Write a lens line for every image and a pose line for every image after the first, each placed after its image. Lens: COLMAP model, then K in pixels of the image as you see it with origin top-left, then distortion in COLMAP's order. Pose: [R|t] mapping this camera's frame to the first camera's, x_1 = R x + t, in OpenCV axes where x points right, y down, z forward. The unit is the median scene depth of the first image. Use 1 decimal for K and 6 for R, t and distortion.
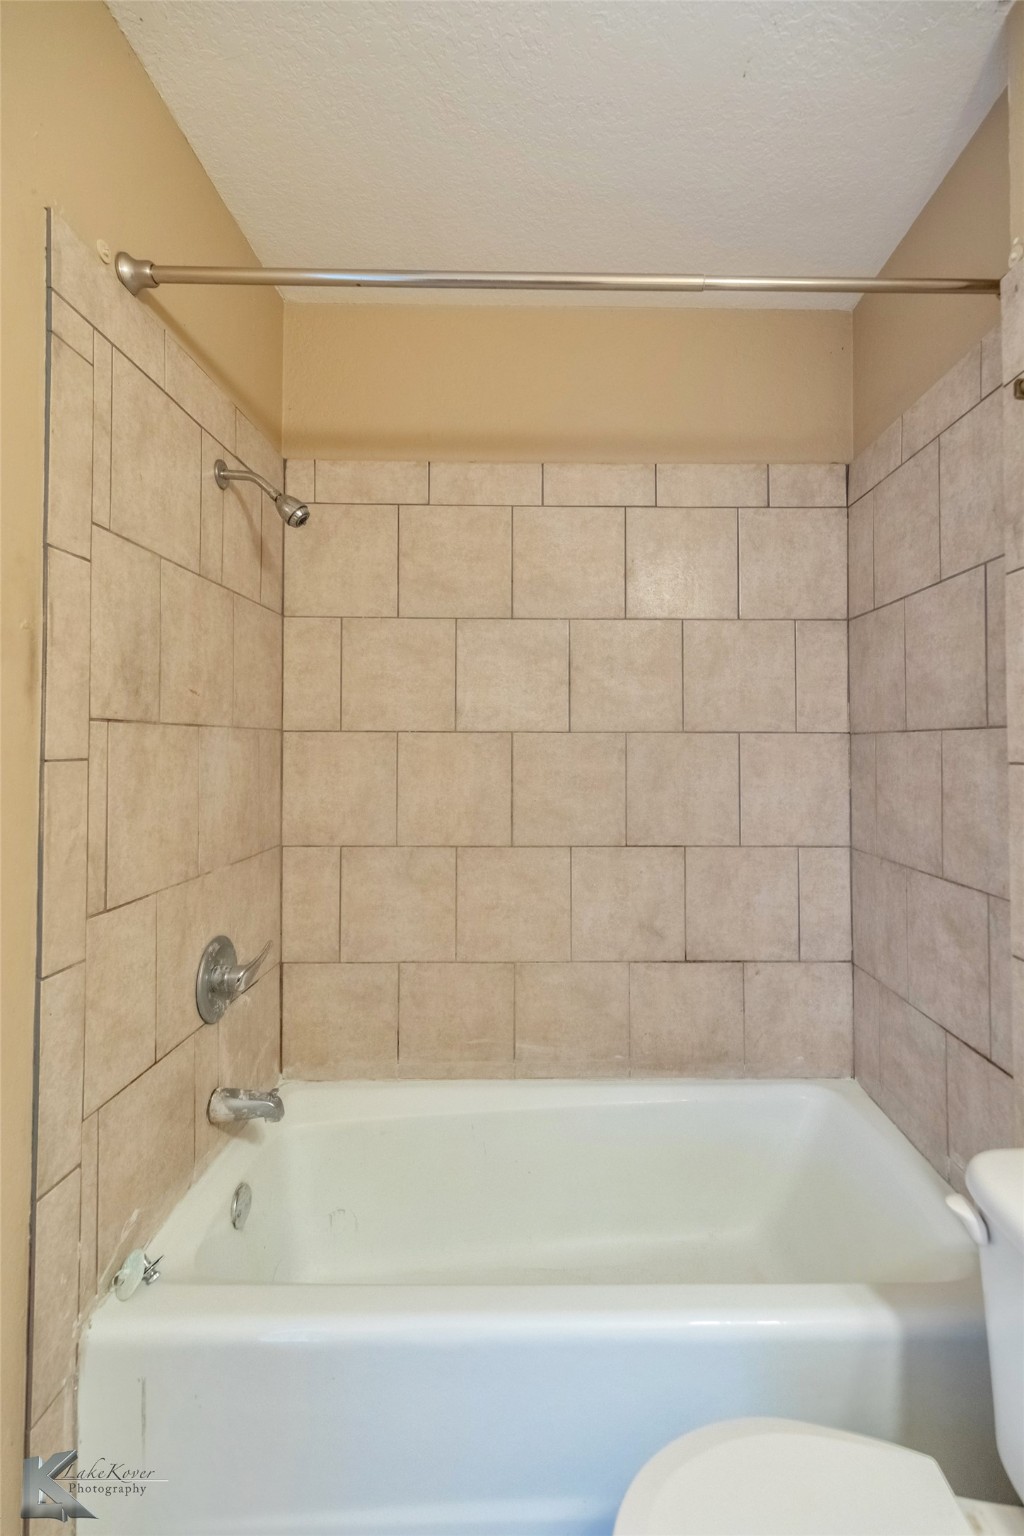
lens RADIAL K [[737.9, 0, 511.9], [0, 737.9, 757.1], [0, 0, 1]] dist [0.010567, -0.000204]
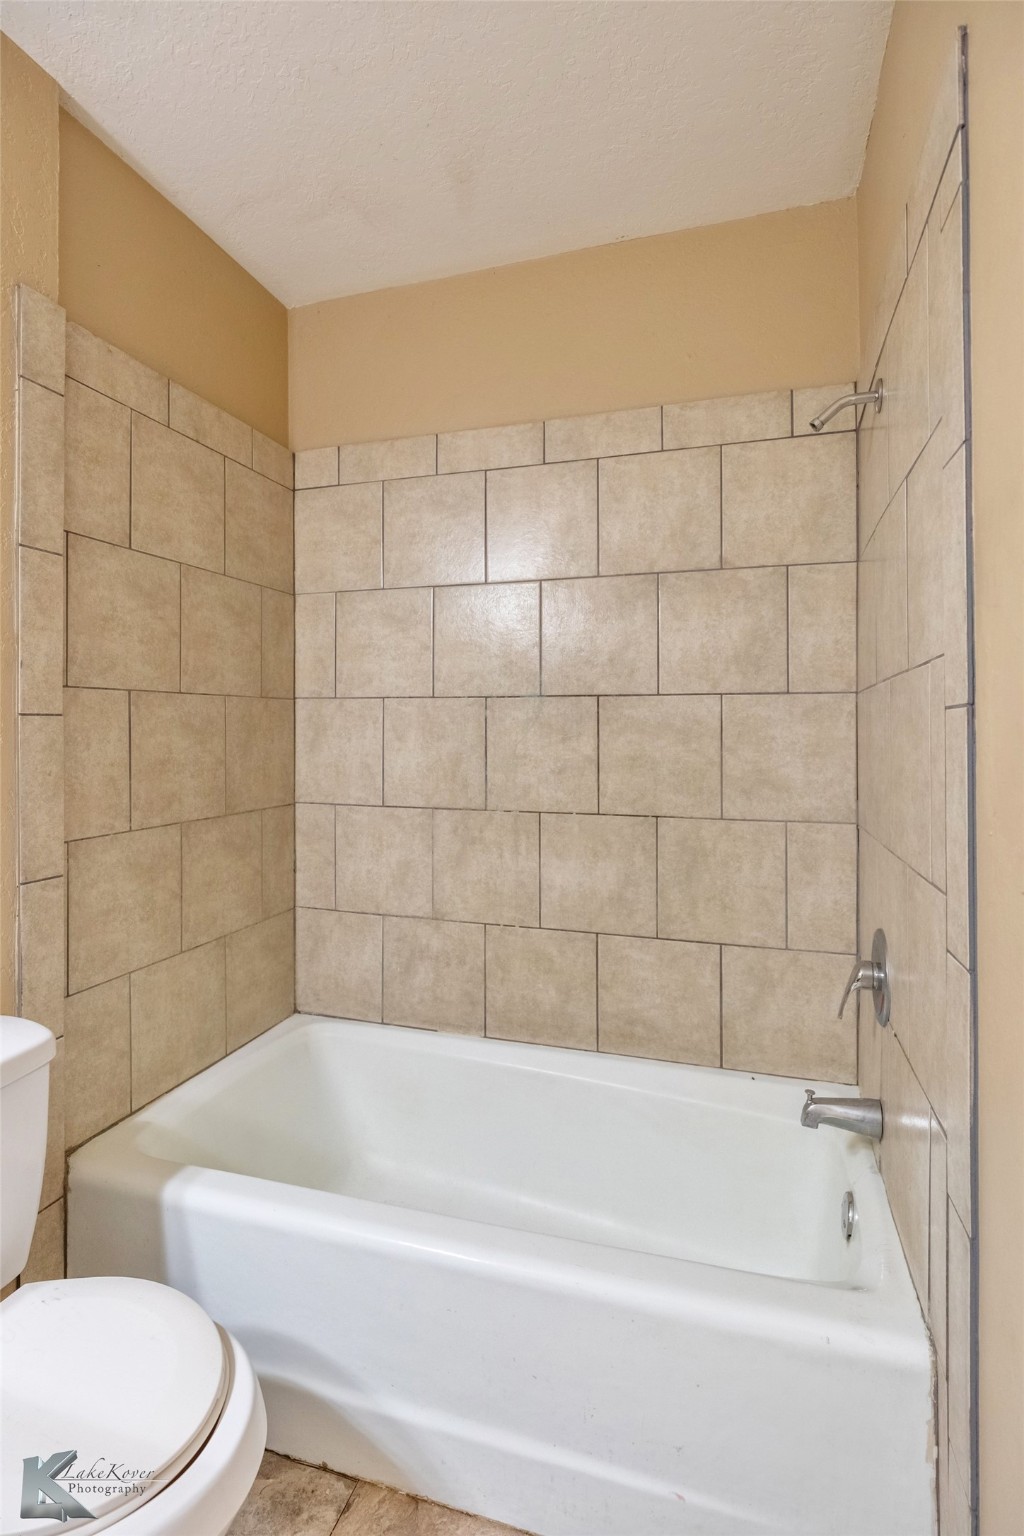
lens RADIAL K [[780.0, 0, 499.4], [0, 780.0, 728.3], [0, 0, 1]] dist [-0.004984, -0.000630]
pose [[0.948170, -0.002249, -0.317754, 0.359979], [0.004915, 0.999959, 0.007589, 0.001370], [0.317724, -0.008757, 0.948143, 0.000591]]
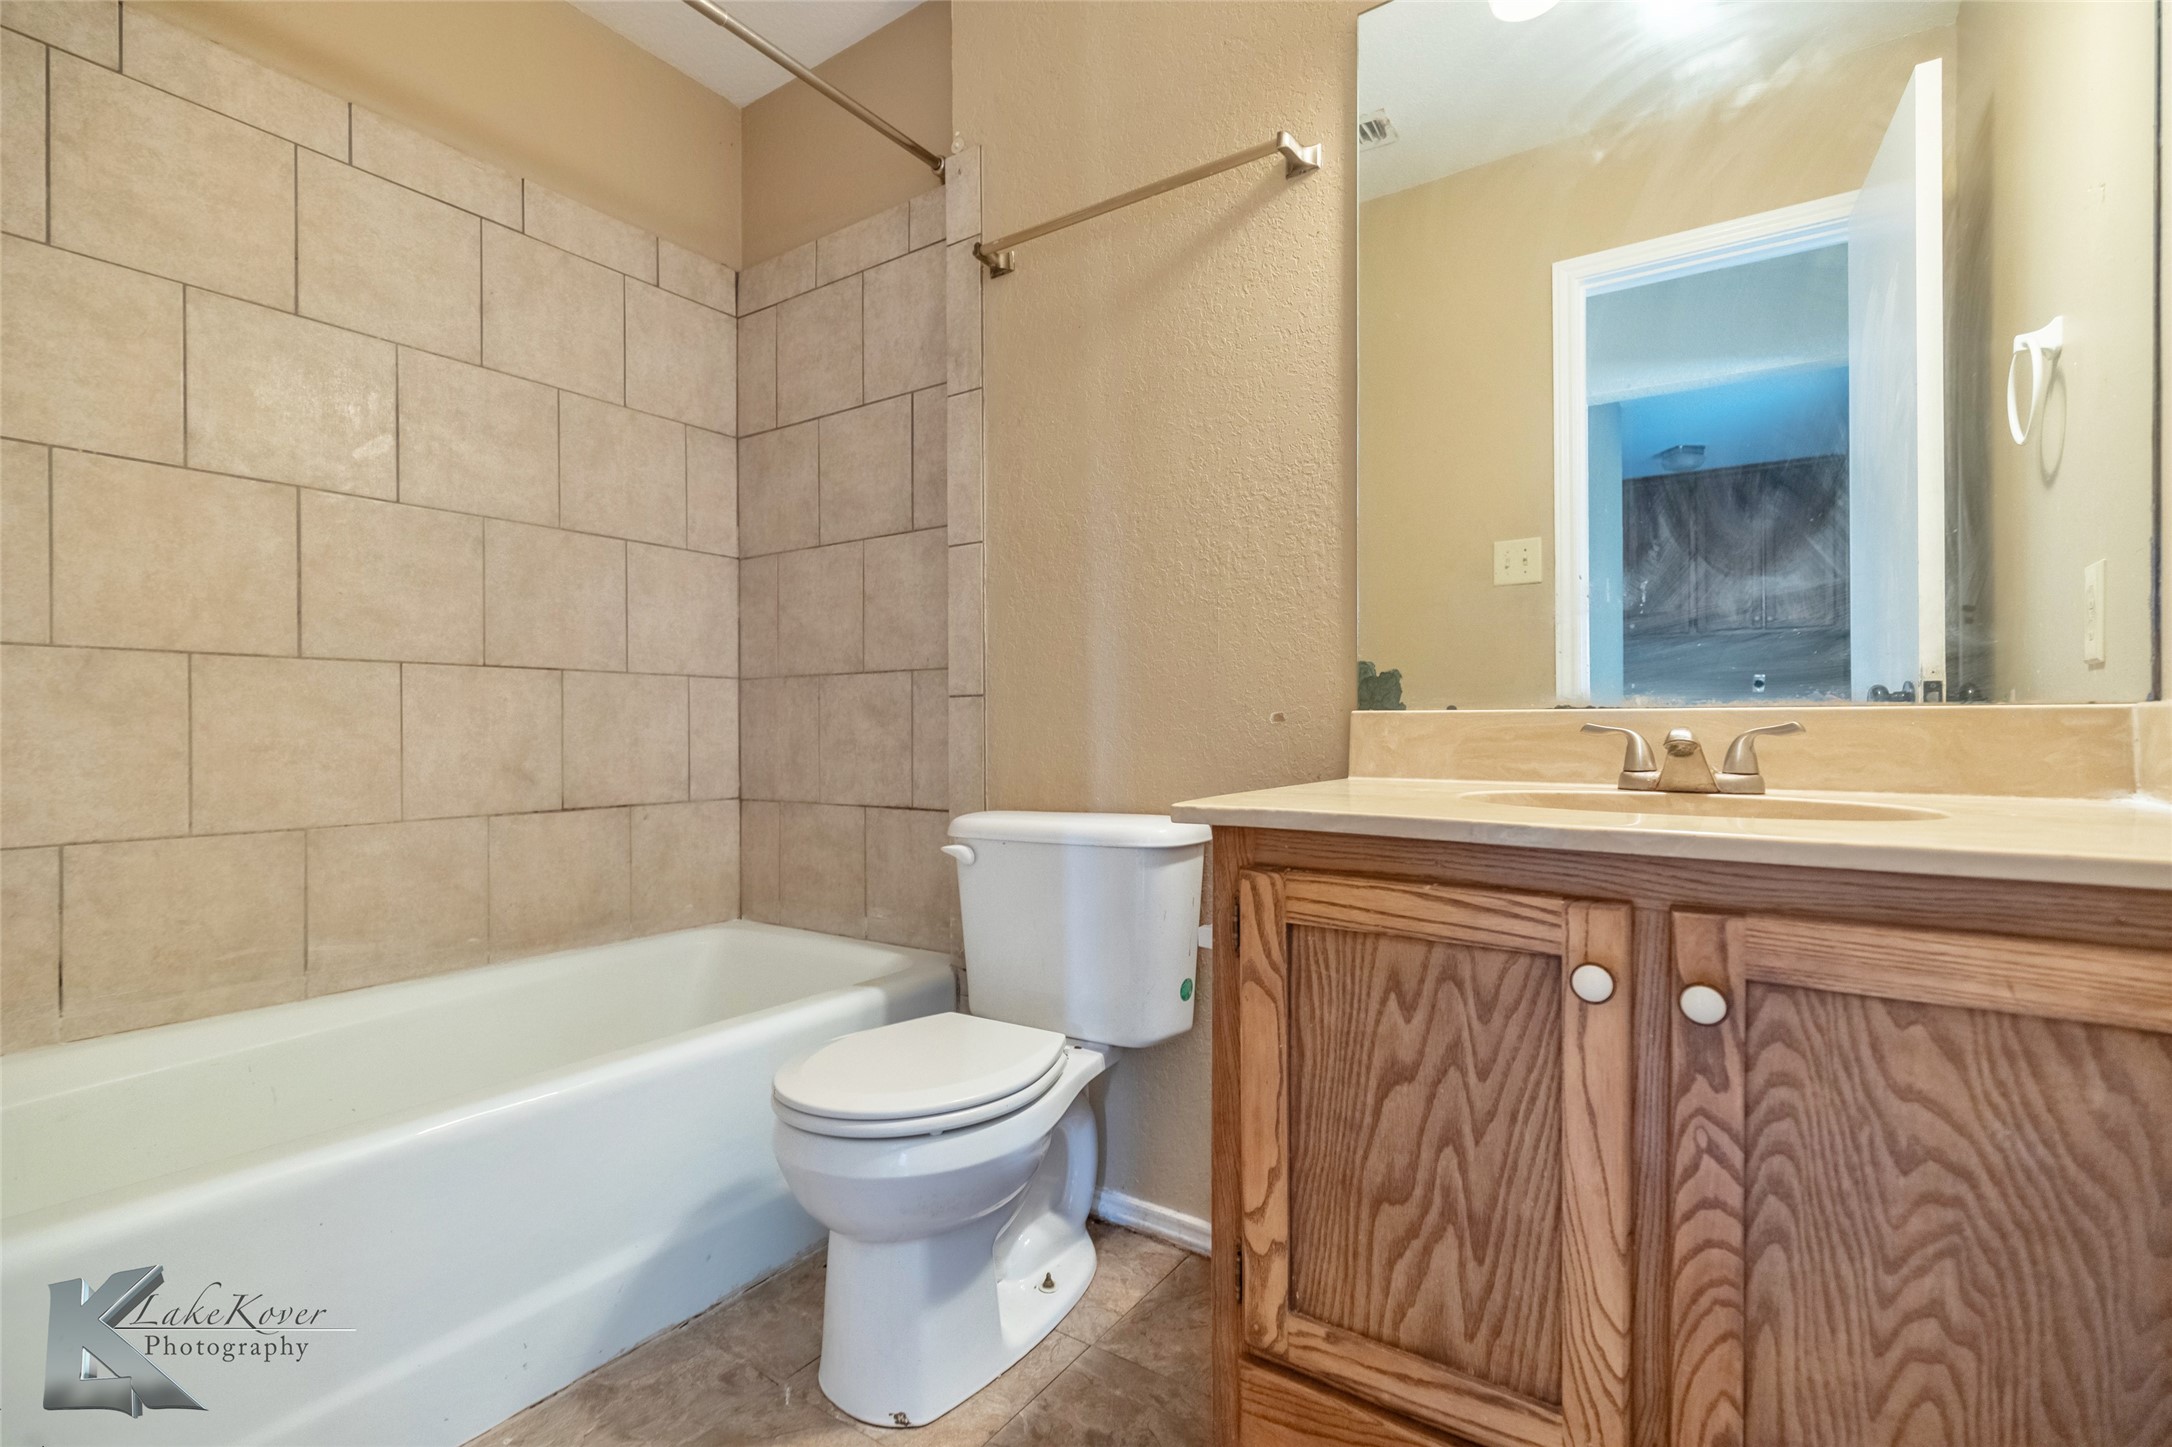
lens RADIAL K [[975.7, 0, 1078.2], [0, 975.7, 722.2], [0, 0, 1]] dist [0.001052, 0.000134]
pose [[0.590297, 0.001708, 0.807185, -0.297696], [-0.018875, 0.999754, 0.011688, 0.156411], [-0.806966, -0.022135, 0.590183, -0.091179]]
